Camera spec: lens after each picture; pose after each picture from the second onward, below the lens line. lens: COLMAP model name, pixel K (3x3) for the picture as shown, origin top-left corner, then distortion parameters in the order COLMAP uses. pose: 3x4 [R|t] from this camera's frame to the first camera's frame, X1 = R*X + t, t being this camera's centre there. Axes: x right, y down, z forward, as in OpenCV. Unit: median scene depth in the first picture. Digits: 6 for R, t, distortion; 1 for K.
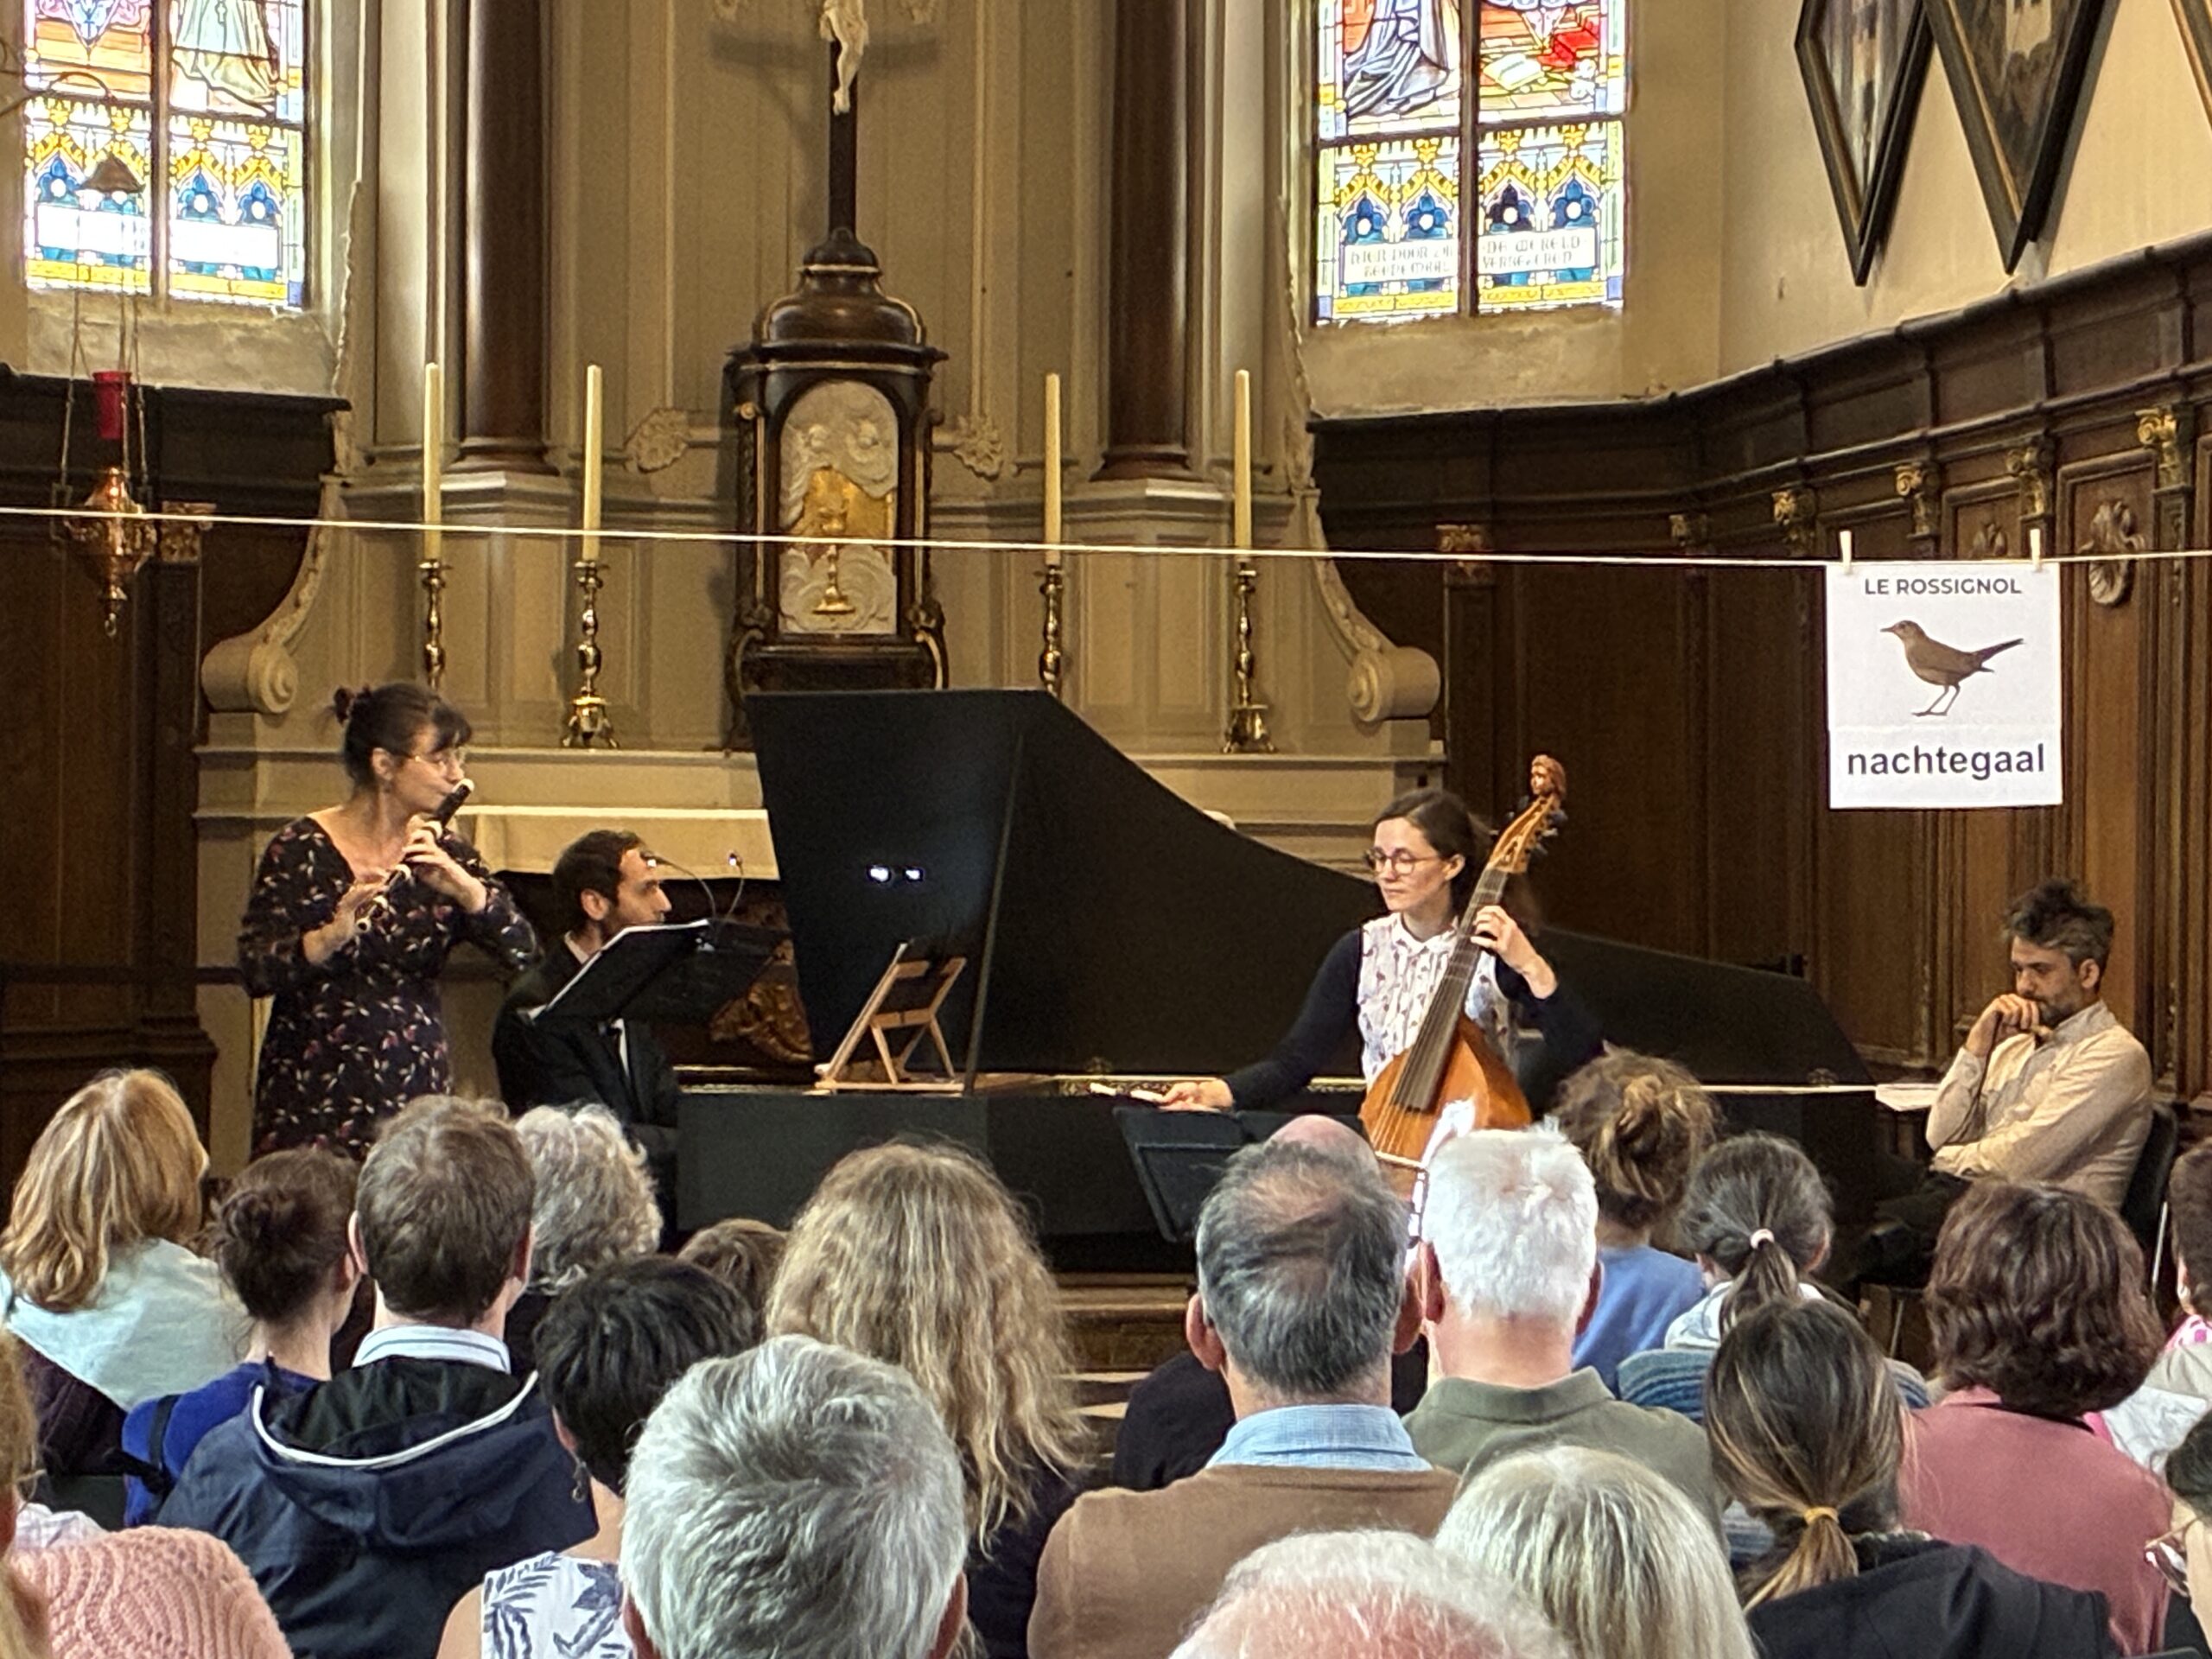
lens RADIAL K [[6125.1, 0, 1106.0], [0, 6125.1, 829.5], [0, 0, 1]] dist [0.492736, -5.667525]
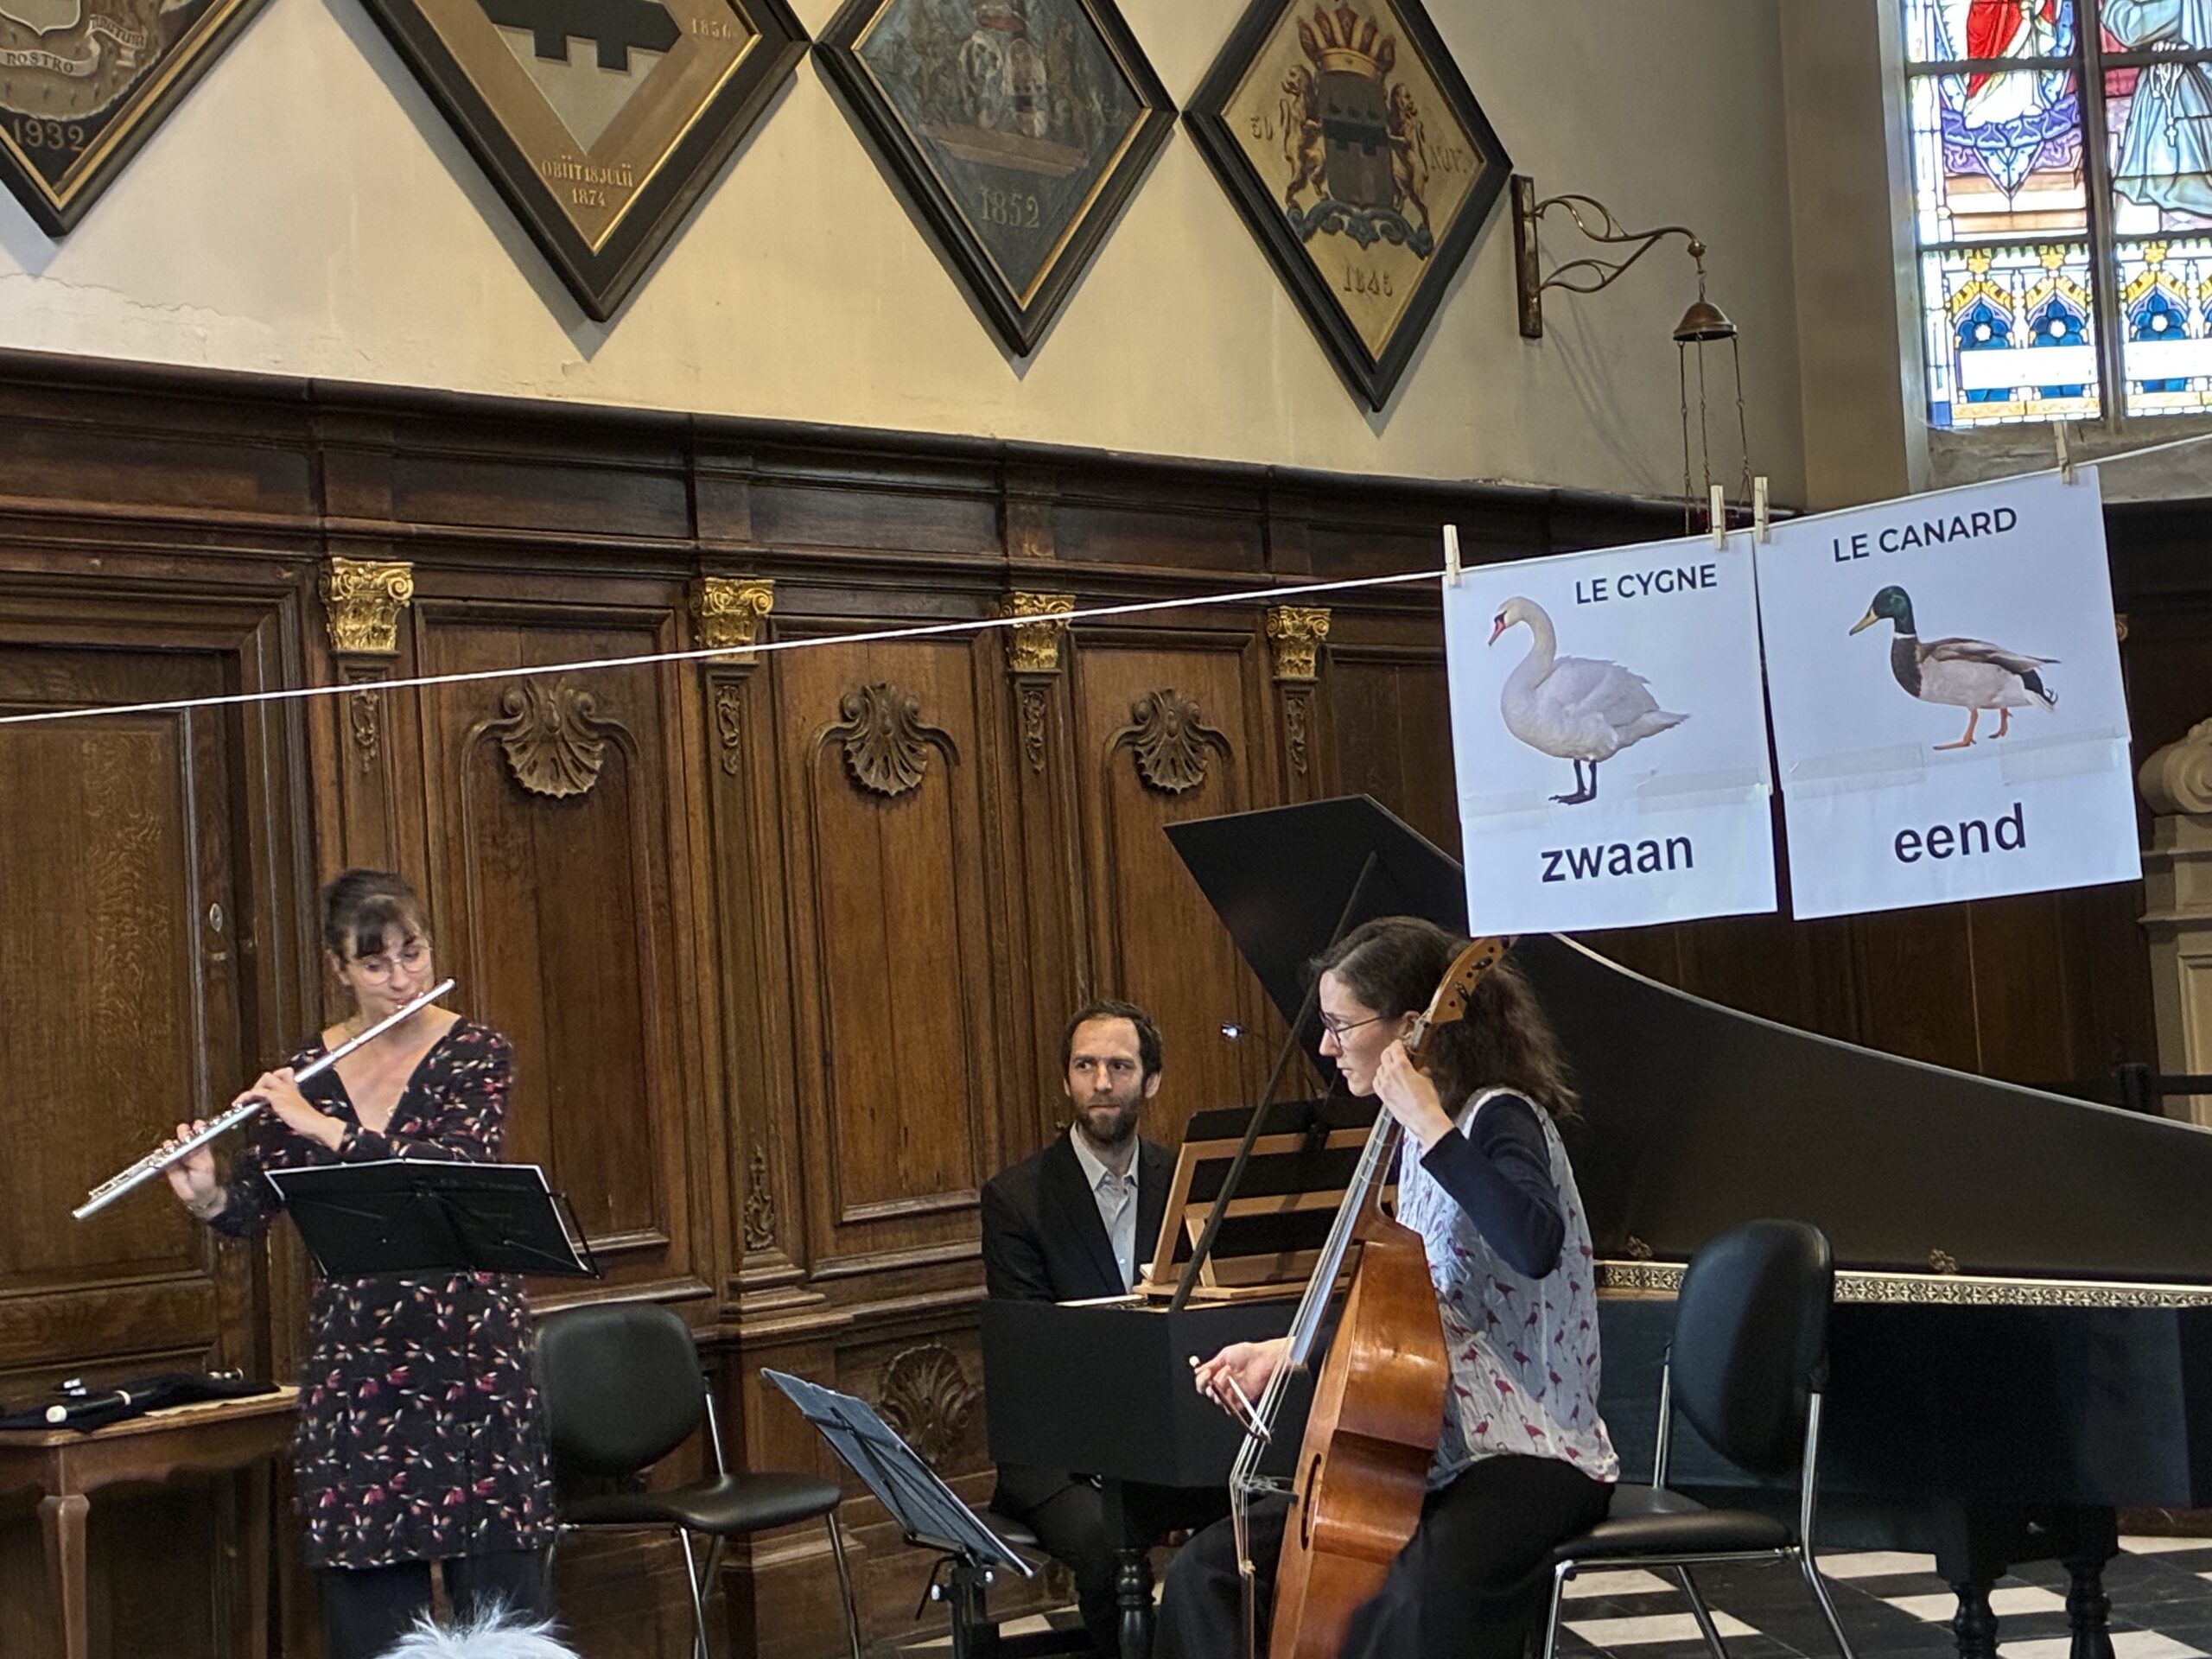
lens RADIAL K [[4270.3, 0, 1106.0], [0, 4270.3, 829.5], [0, 0, 1]] dist [-0.023943, -0.149940]
pose [[0.669693, -0.072914, -0.739050, 0.255787], [0.064165, 0.997128, -0.040233, 0.000113], [0.739861, -0.020477, 0.672448, 0.395013]]
